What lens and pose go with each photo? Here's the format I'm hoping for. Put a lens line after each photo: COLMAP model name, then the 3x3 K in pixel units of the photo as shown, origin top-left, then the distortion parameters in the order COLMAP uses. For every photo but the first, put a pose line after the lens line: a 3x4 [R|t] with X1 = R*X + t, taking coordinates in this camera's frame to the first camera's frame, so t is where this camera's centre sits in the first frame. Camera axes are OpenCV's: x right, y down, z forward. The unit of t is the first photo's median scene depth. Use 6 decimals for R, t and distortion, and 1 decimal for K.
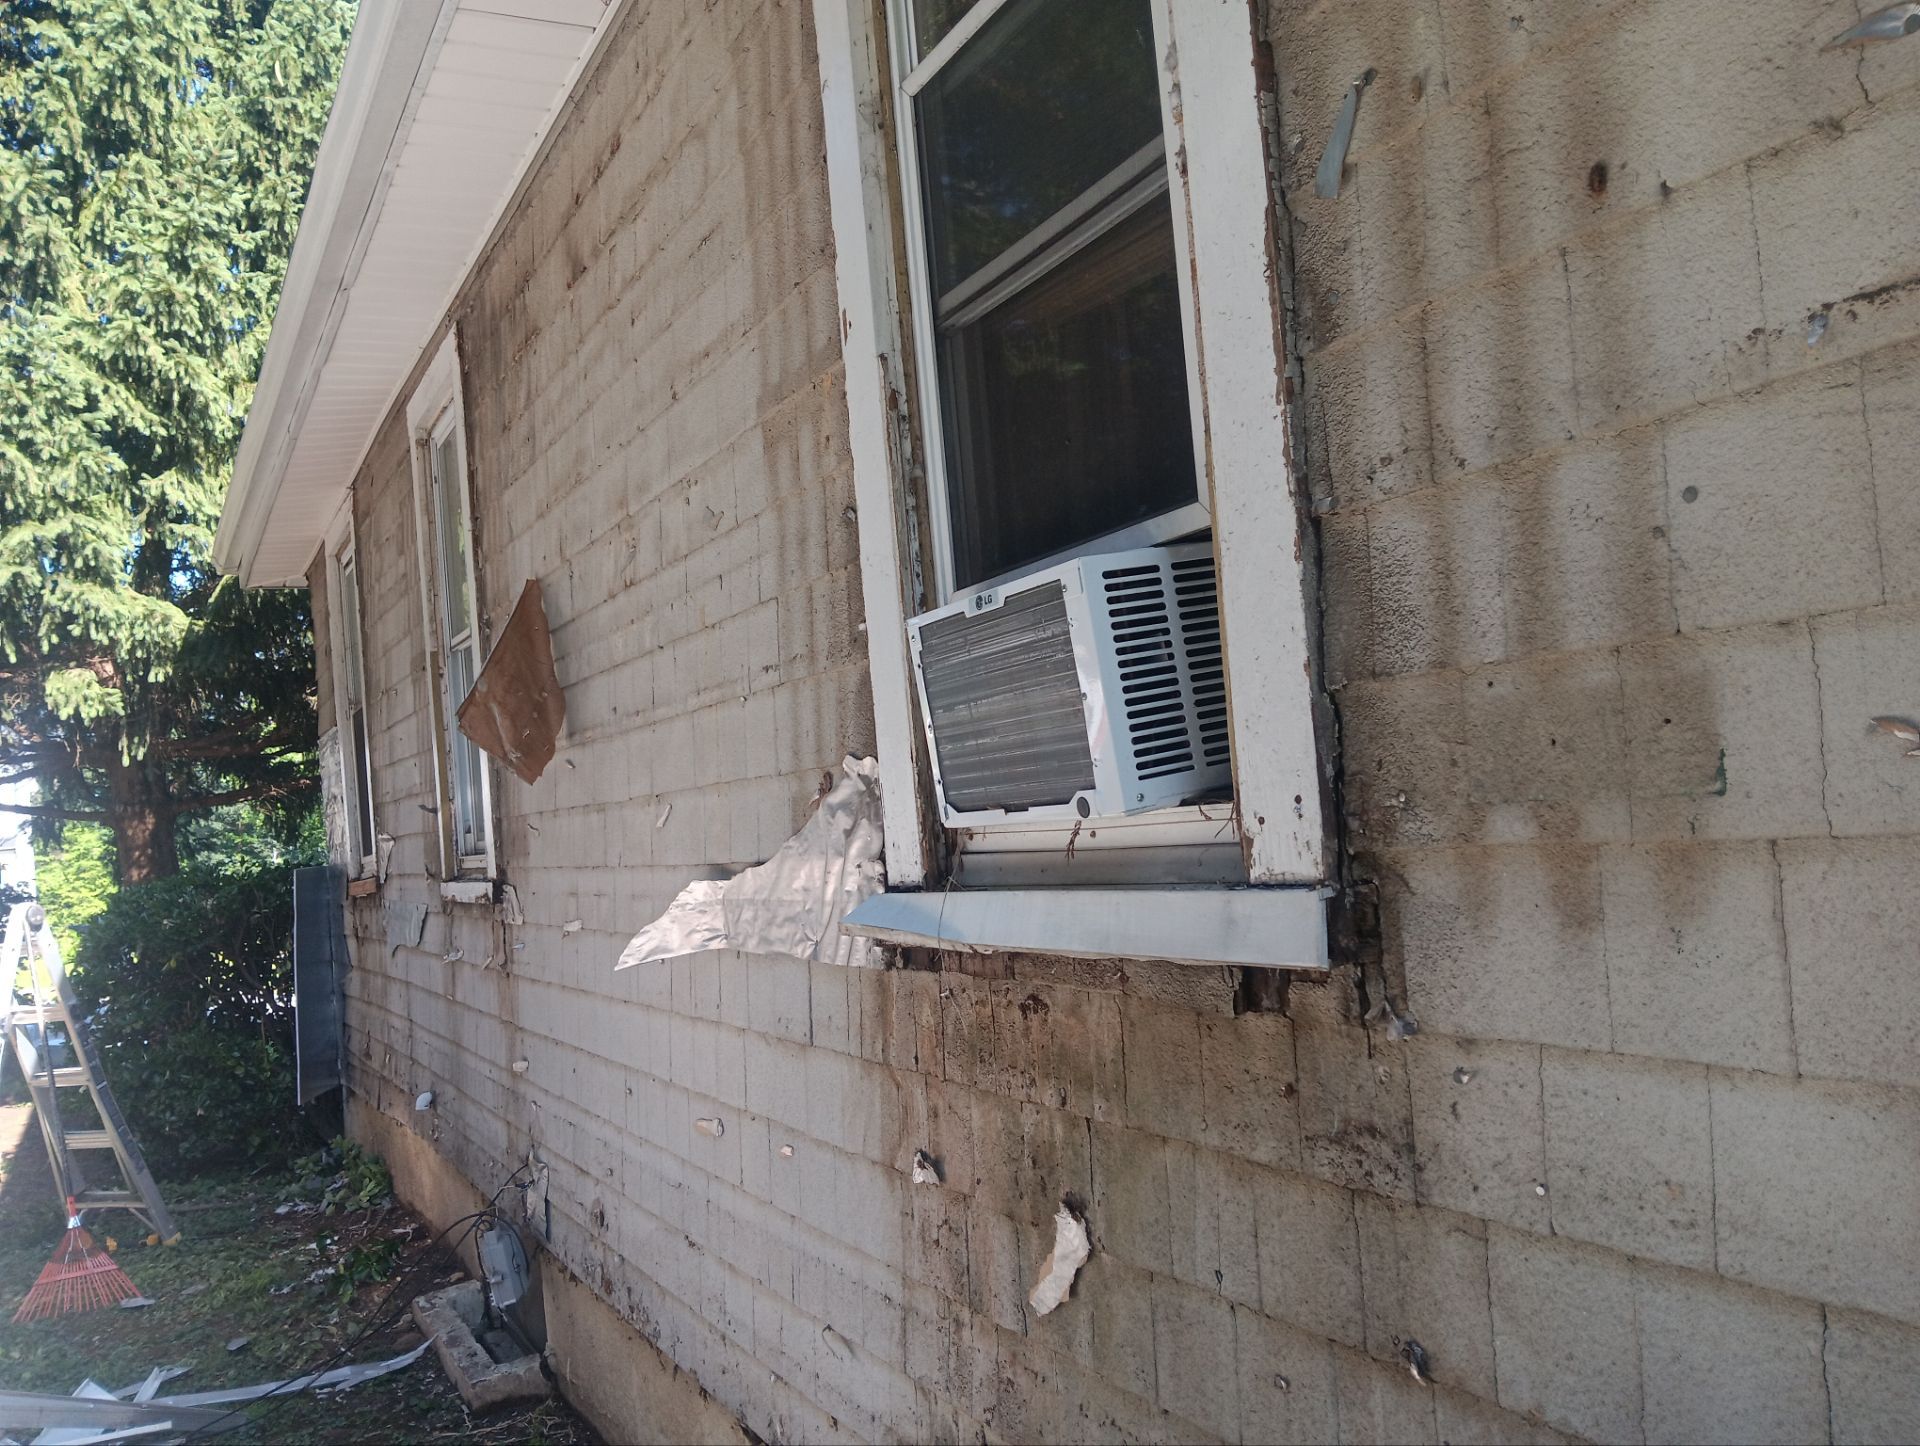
lens RADIAL K [[1475.8, 0, 960.9], [0, 1475.8, 656.8], [0, 0, 1]] dist [-0.075802, 0.054309]
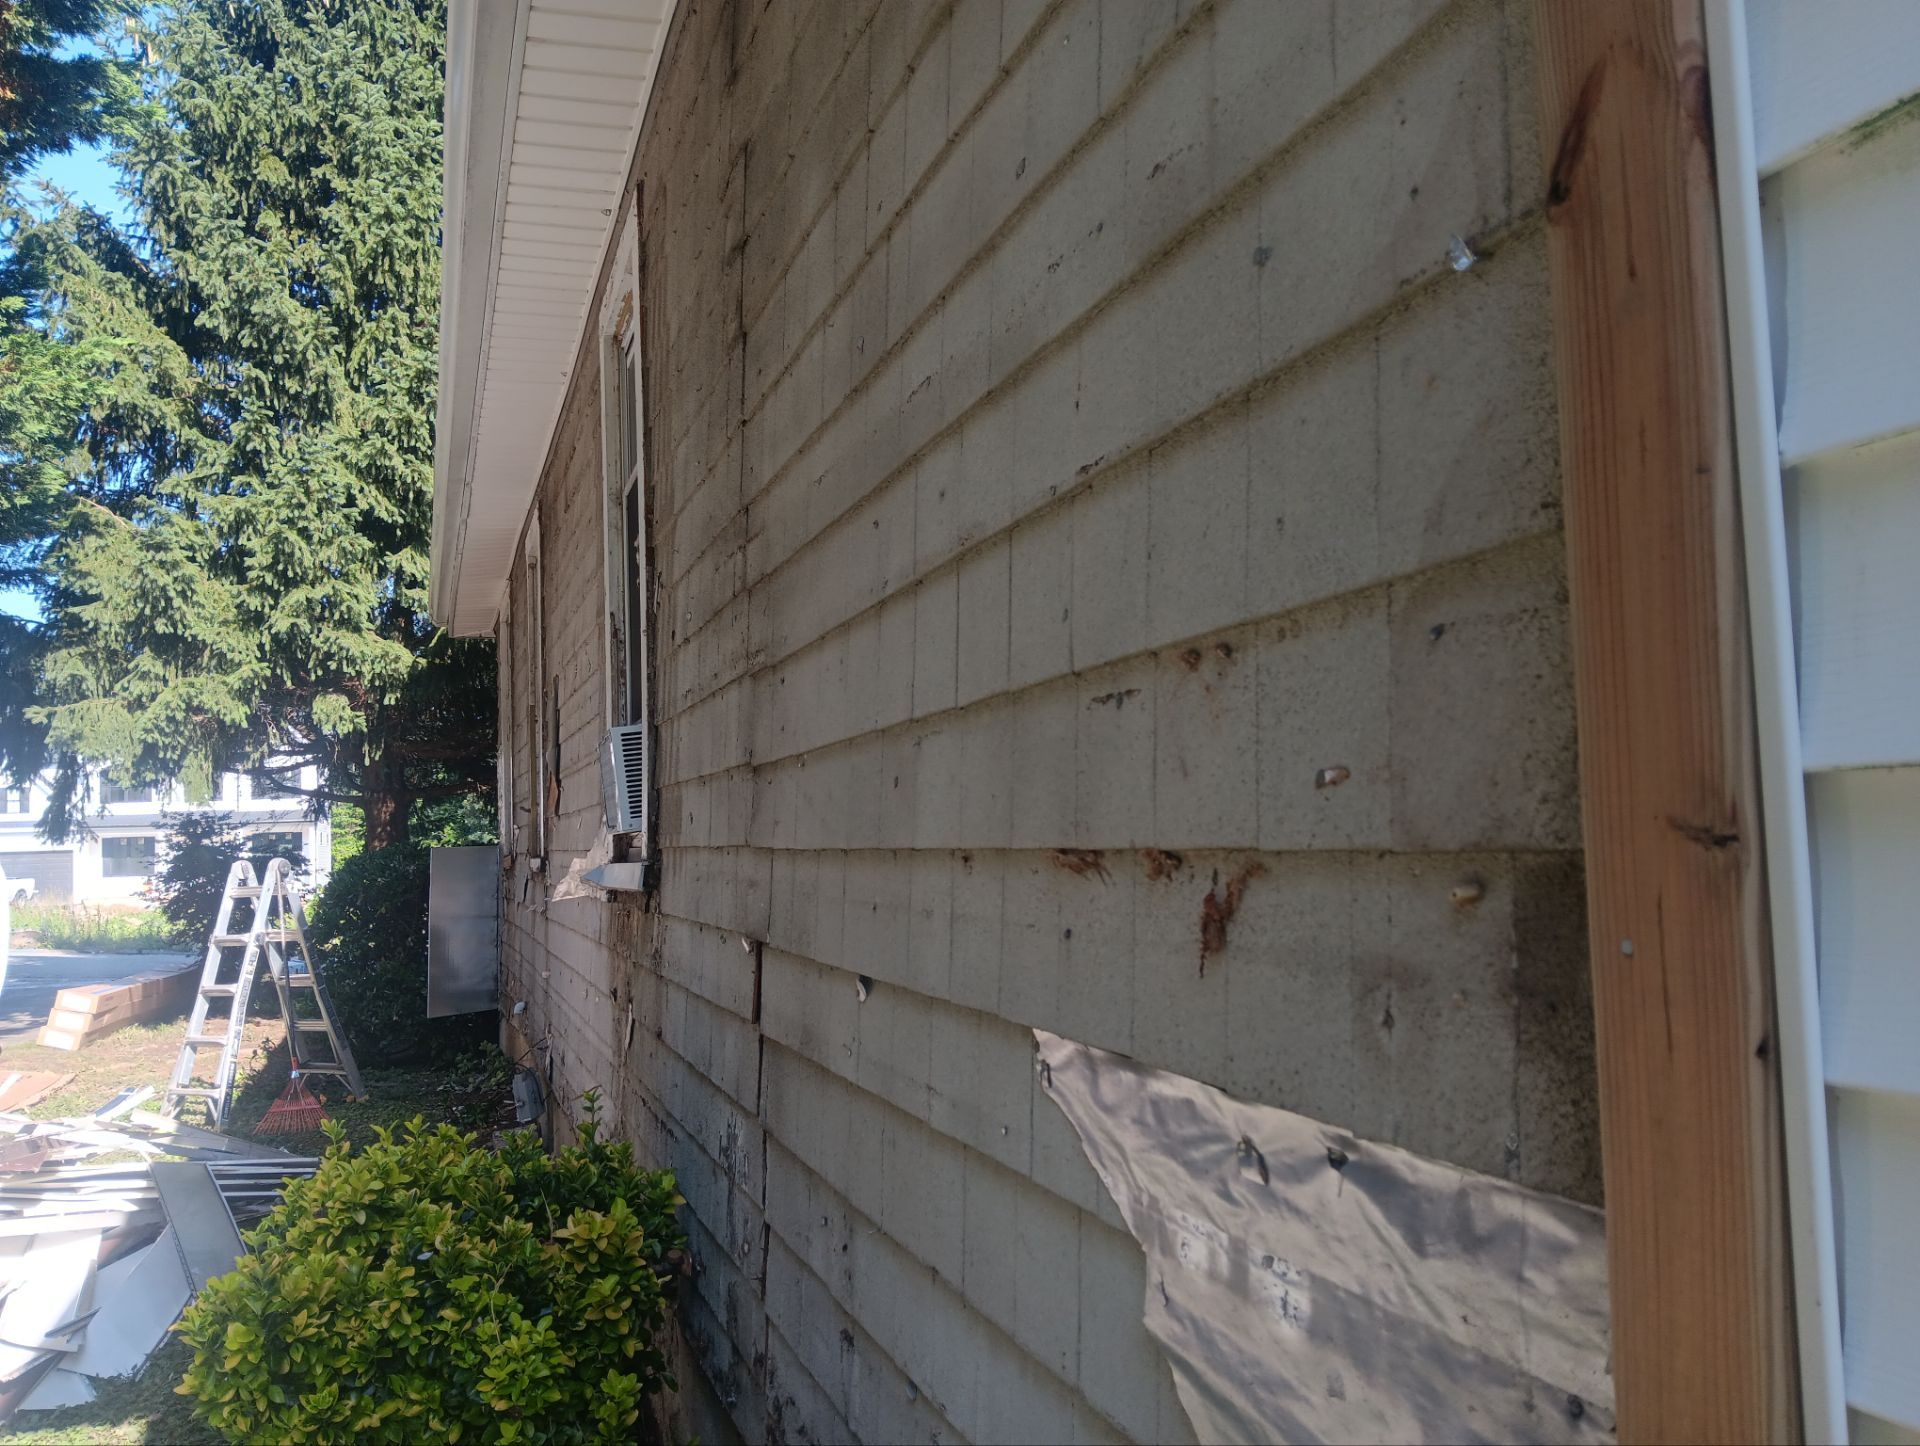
lens RADIAL K [[1486.8, 0, 956.3], [0, 1486.8, 688.5], [0, 0, 1]] dist [0.125406, -0.221056]
pose [[0.980523, 0.053753, -0.188904, 0.238182], [-0.052756, 0.998554, 0.010303, -0.040561], [0.189185, -0.000137, 0.981942, -0.294098]]
